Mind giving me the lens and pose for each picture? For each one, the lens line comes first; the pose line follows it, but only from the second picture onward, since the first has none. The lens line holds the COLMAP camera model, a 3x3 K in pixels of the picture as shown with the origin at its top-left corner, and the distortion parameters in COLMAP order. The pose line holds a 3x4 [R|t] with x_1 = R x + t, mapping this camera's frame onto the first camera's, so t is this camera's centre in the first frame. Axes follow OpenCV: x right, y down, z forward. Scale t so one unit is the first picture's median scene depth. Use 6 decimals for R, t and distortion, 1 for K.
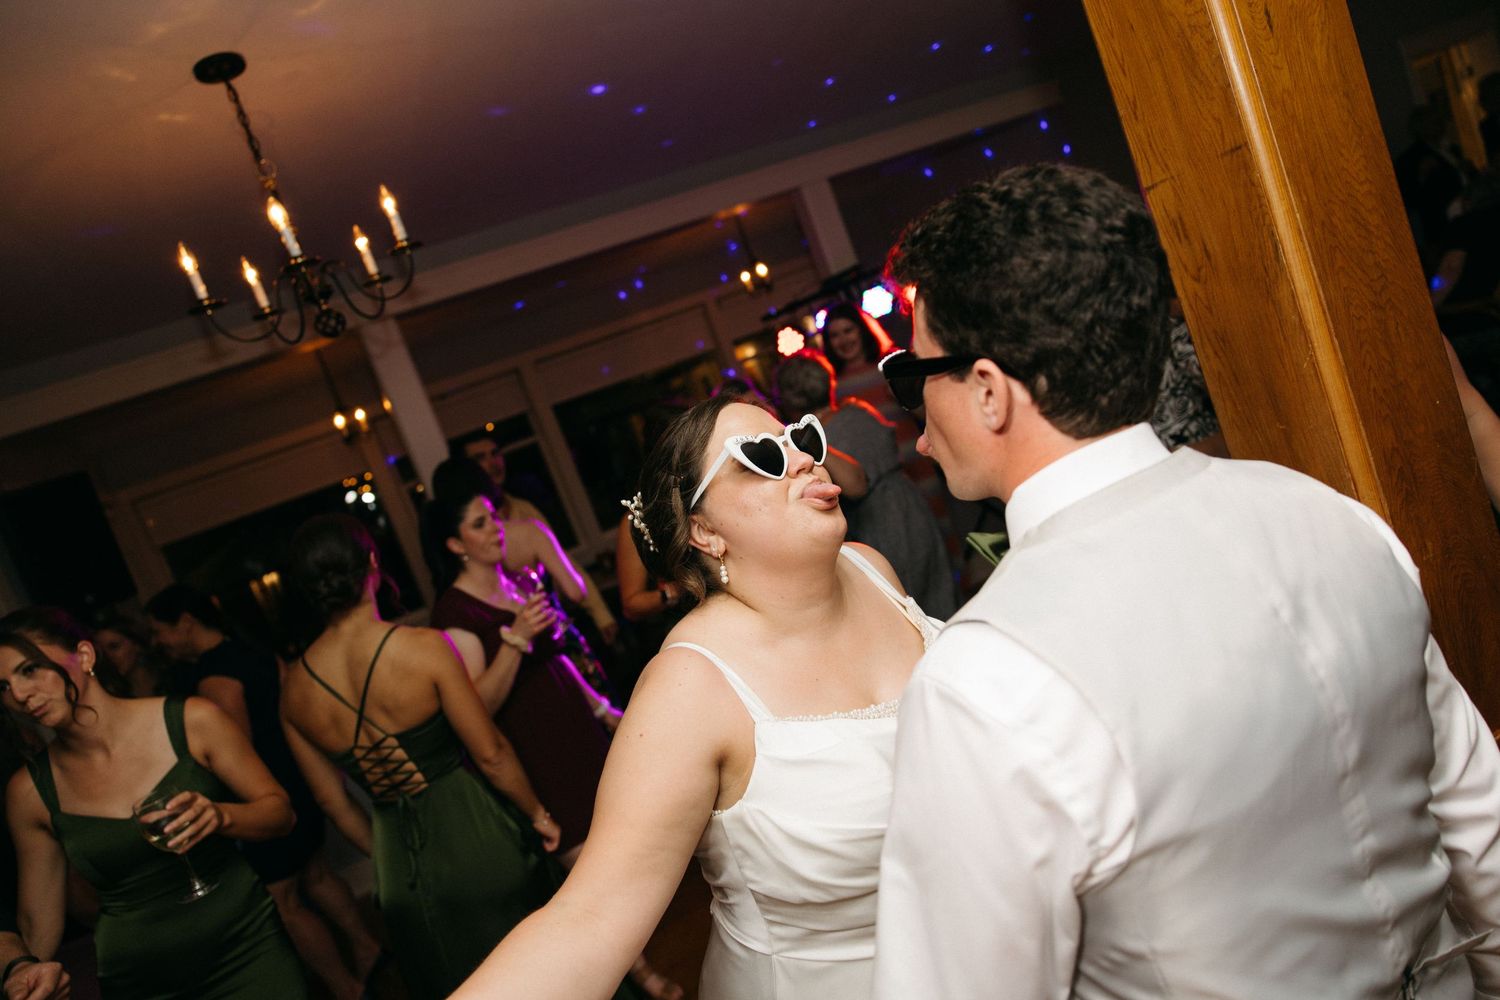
lens RADIAL K [[1008.3, 0, 754.0], [0, 1008.3, 495.2], [0, 0, 1]] dist [0.000093, 0.003896]
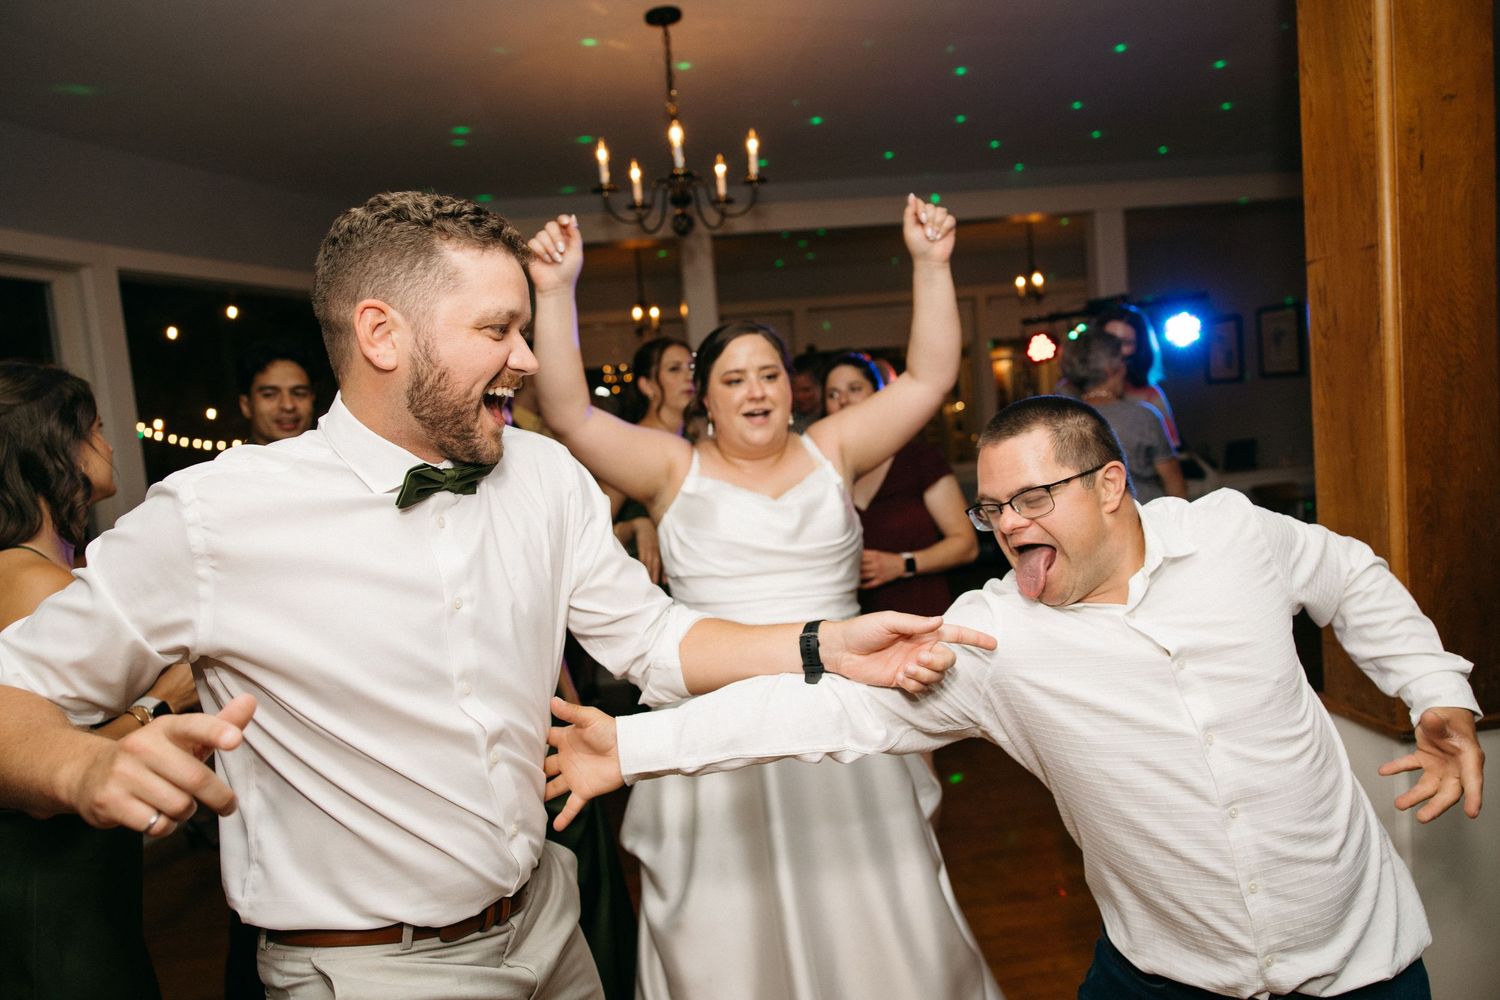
lens RADIAL K [[1008.3, 0, 754.7], [0, 1008.3, 500.3], [0, 0, 1]] dist [0.000093, 0.003896]
pose [[0.934670, 0.292446, -0.202157, 0.030634], [-0.287872, 0.956237, 0.052348, 0.070886], [0.208619, 0.009267, 0.977953, -0.233120]]
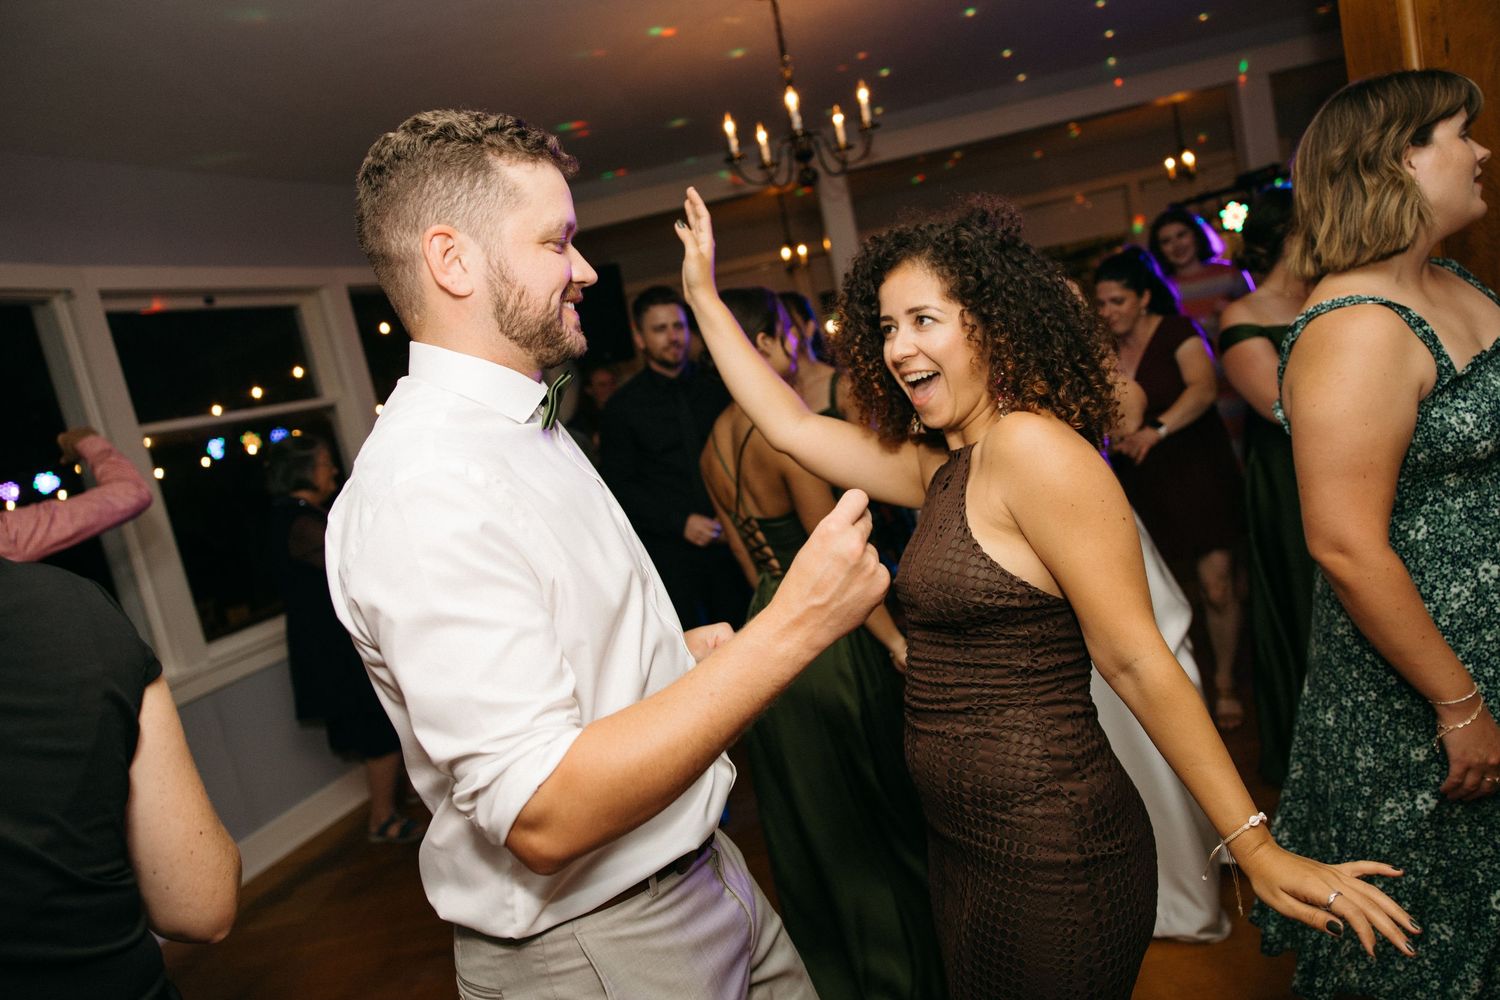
lens RADIAL K [[1008.3, 0, 756.4], [0, 1008.3, 500.1], [0, 0, 1]] dist [0.000093, 0.003896]
pose [[0.912094, 0.214761, -0.349230, 0.103821], [-0.166245, 0.972387, 0.163789, 0.050228], [0.374763, -0.091333, 0.922611, -0.366741]]
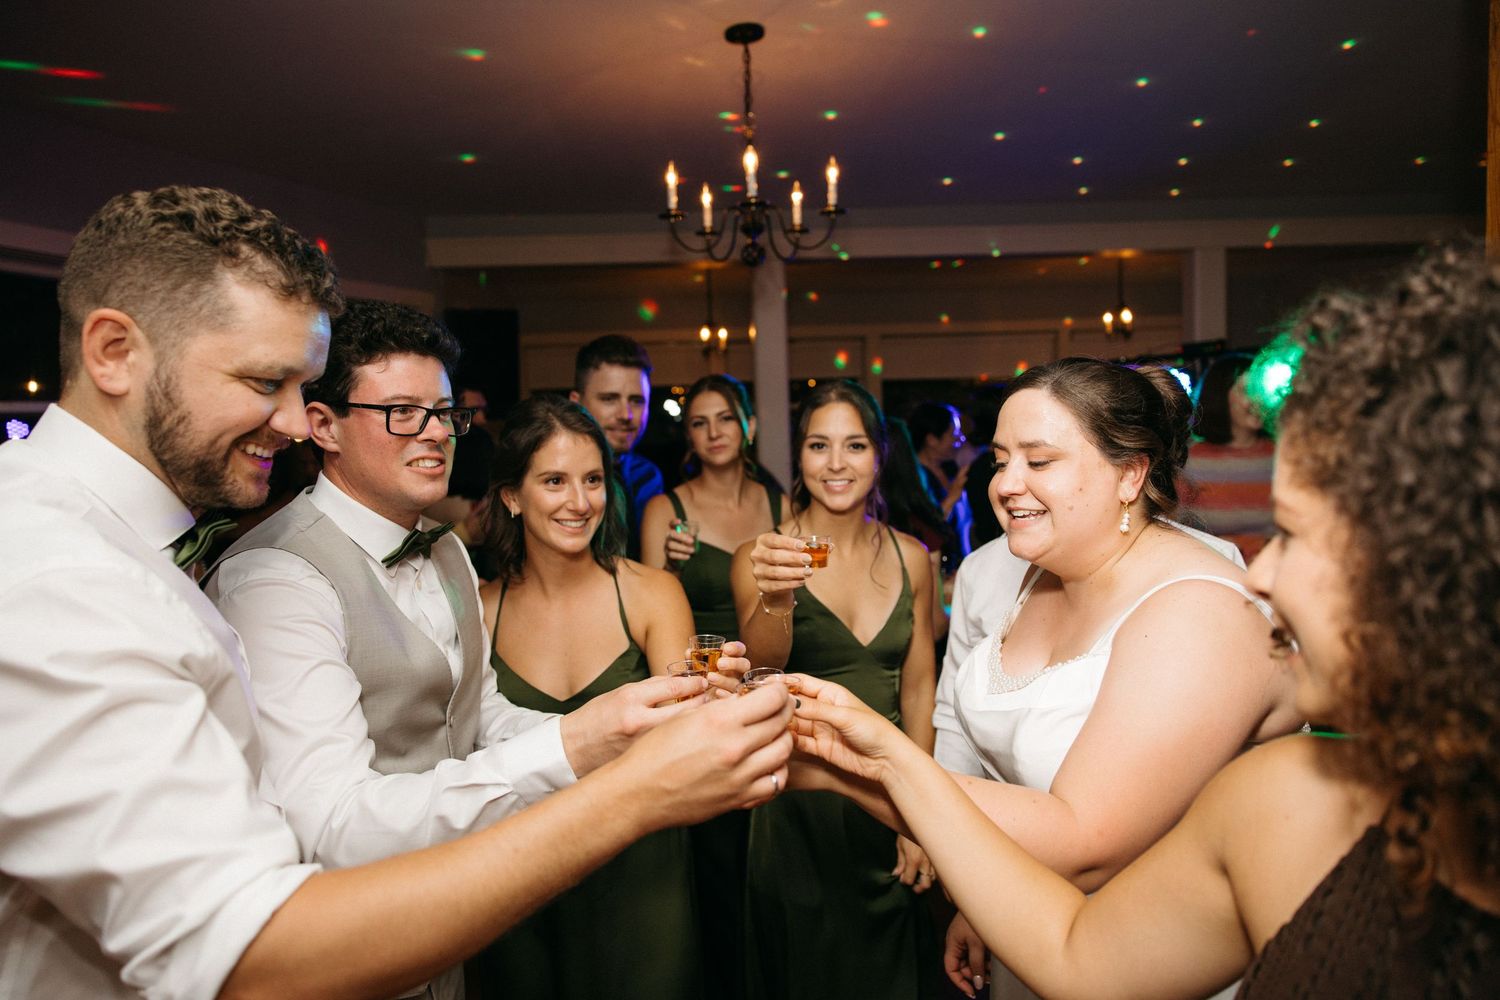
lens RADIAL K [[1008.3, 0, 747.1], [0, 1008.3, 500.7], [0, 0, 1]] dist [0.000093, 0.003896]
pose [[0.900176, 0.342477, -0.269057, 0.001537], [-0.338295, 0.938909, 0.063294, 0.031773], [0.274297, 0.034046, 0.961042, -0.150632]]
